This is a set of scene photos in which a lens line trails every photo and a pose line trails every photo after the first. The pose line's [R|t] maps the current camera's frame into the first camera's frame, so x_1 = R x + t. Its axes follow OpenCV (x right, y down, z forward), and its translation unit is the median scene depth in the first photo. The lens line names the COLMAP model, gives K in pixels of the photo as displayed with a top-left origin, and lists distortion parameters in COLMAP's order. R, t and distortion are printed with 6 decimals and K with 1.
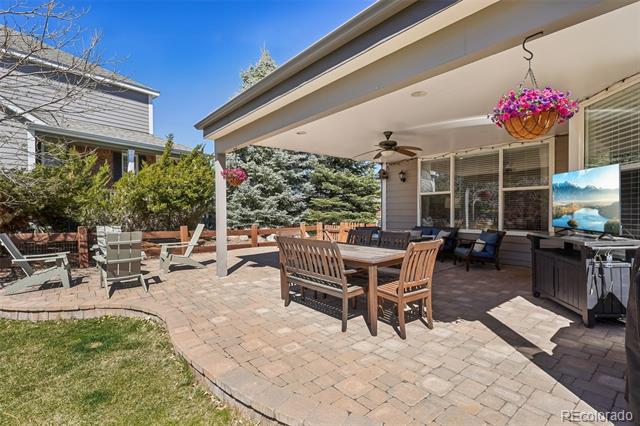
lens RADIAL K [[306.4, 0, 317.6], [0, 306.4, 212.0], [0, 0, 1]] dist [0.000820, 0.000301]
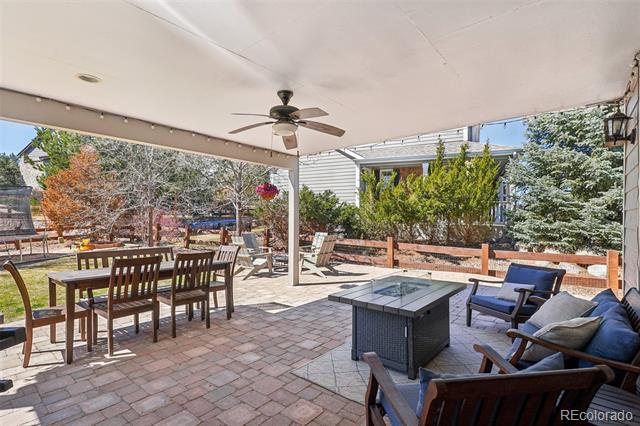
lens RADIAL K [[306.4, 0, 317.6], [0, 306.4, 212.0], [0, 0, 1]] dist [0.000820, 0.000301]
pose [[0.197787, -0.014083, -0.980144, 0.367294], [-0.017126, 0.999695, -0.017819, -0.007201], [0.980095, 0.020310, 0.197486, 0.424386]]
